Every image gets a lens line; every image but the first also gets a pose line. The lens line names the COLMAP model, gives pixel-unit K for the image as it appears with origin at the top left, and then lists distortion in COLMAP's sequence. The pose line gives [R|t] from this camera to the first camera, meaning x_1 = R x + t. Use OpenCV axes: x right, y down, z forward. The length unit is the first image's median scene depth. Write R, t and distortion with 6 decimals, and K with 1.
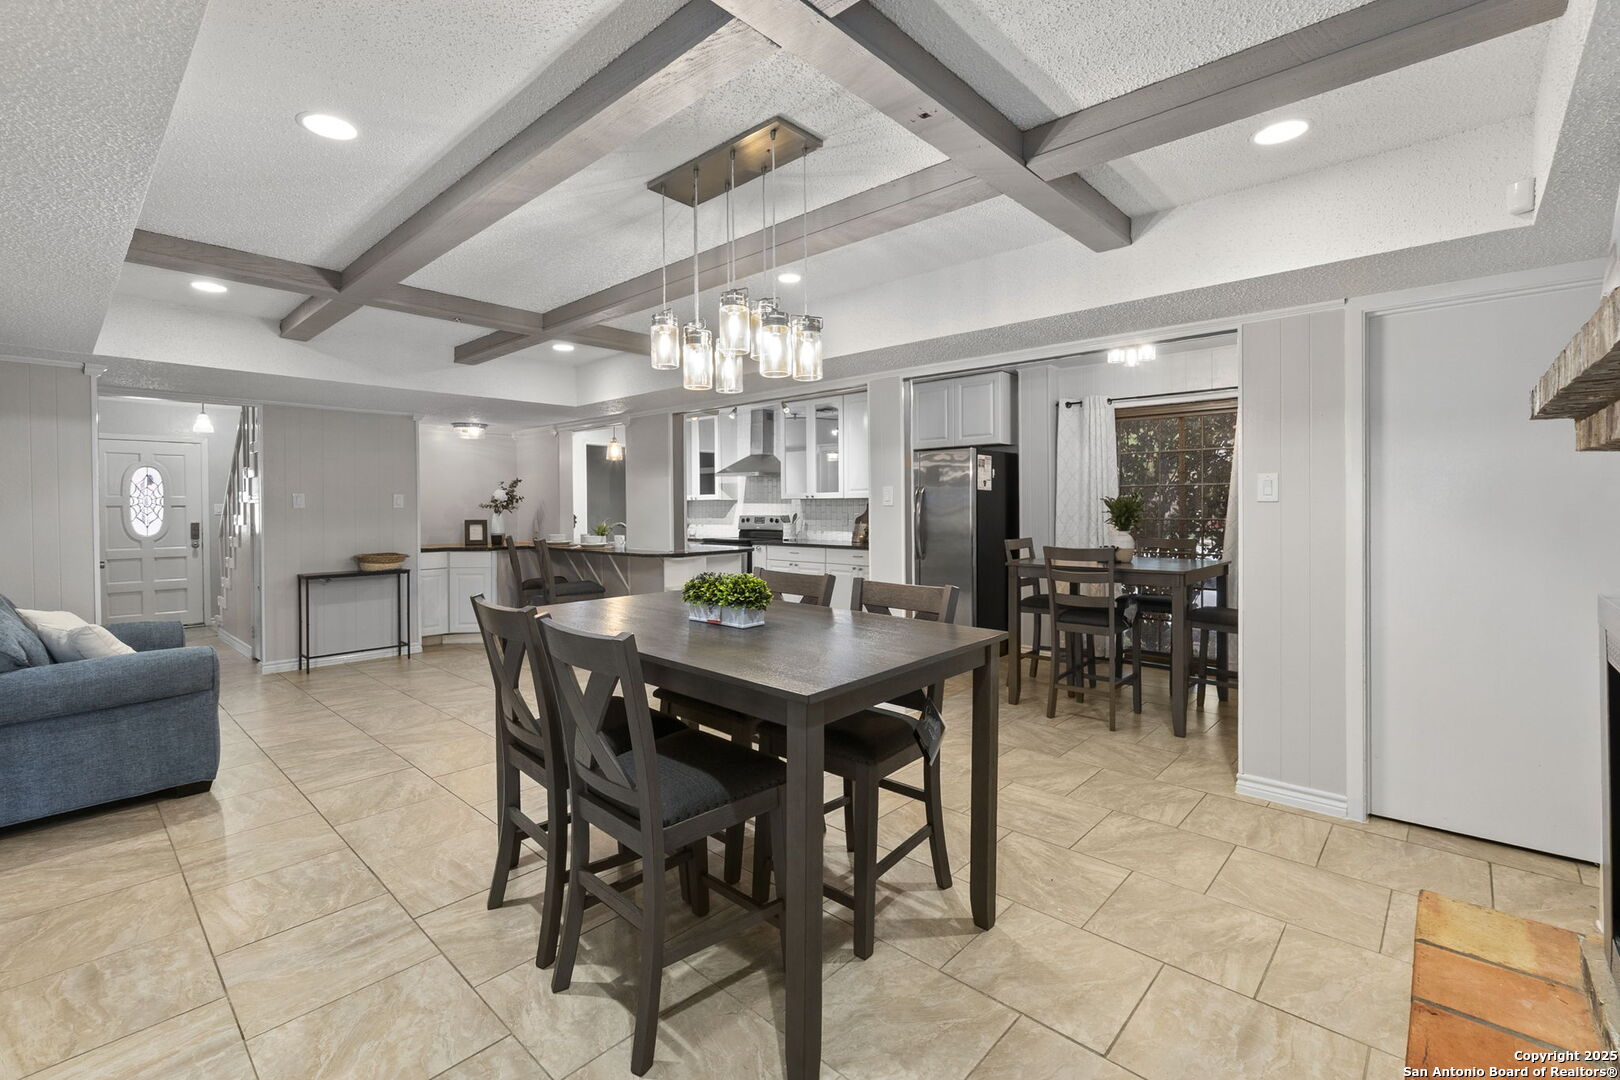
lens RADIAL K [[709.2, 0, 808.6], [0, 709.2, 510.3], [0, 0, 1]] dist [-0.003960, 0.001183]
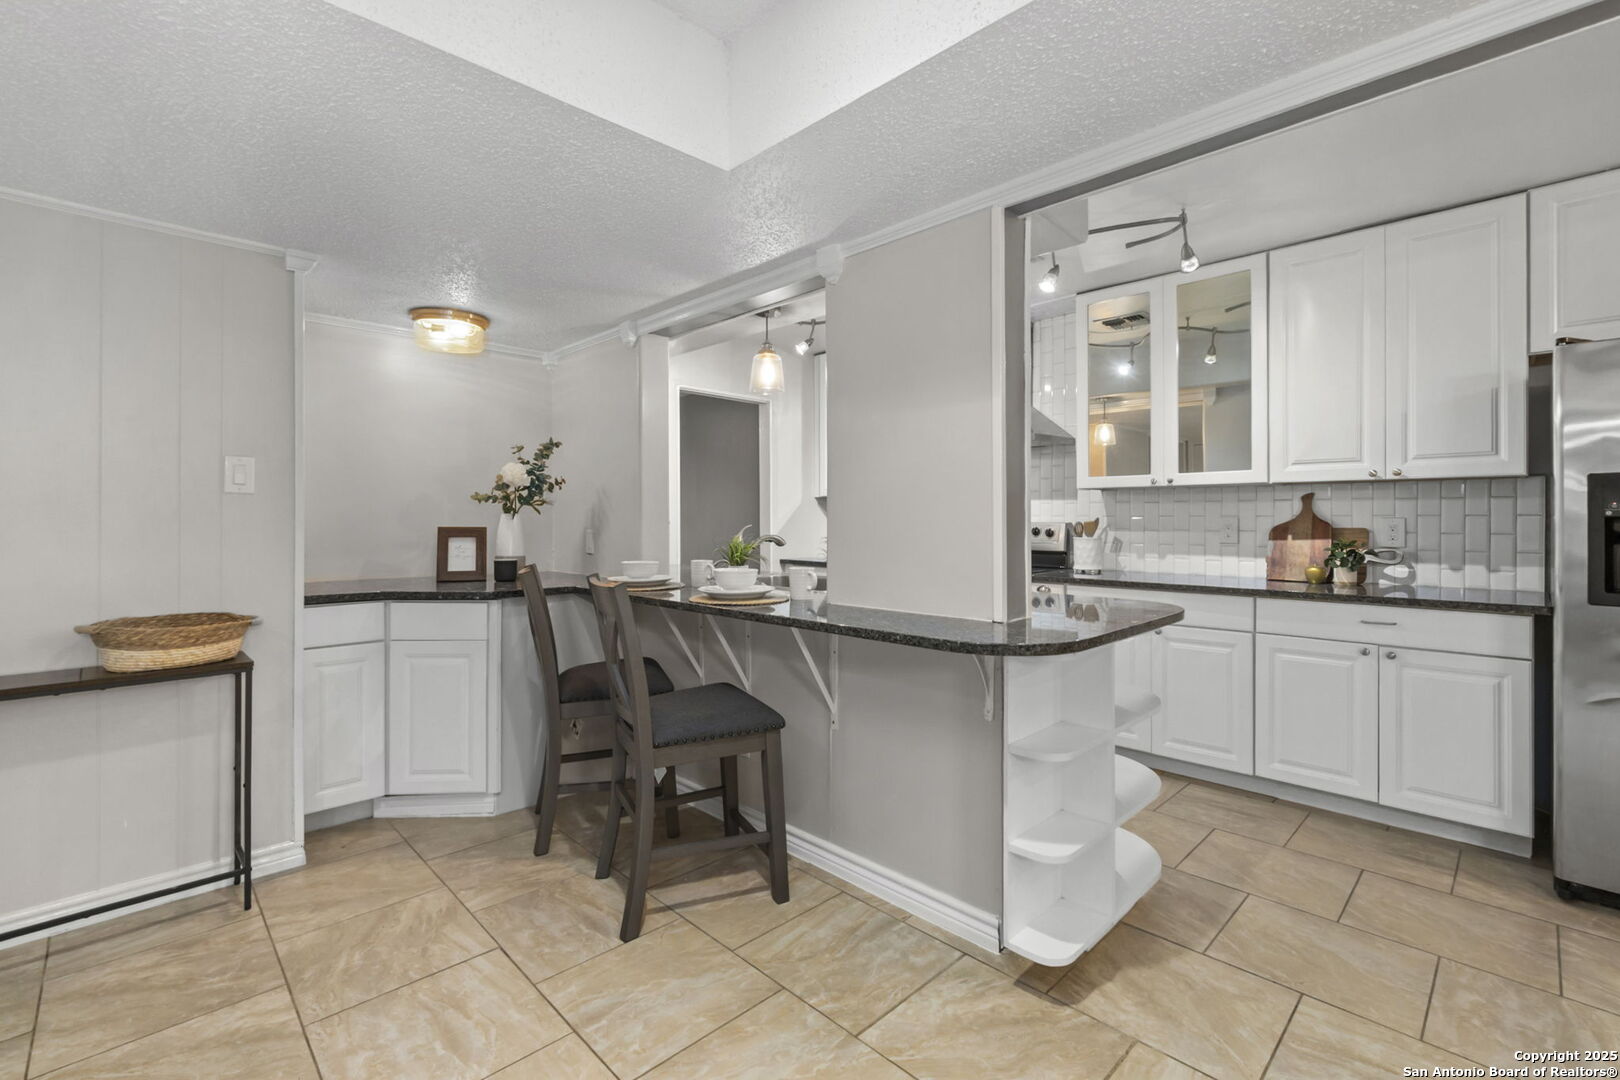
lens RADIAL K [[709.2, 0, 804.0], [0, 709.2, 529.1], [0, 0, 1]] dist [-0.003960, 0.001183]
pose [[0.998355, 0.003995, -0.057199, -0.224670], [-0.003793, 0.999986, 0.003647, 0.012232], [0.057213, -0.003424, 0.998356, 0.560055]]
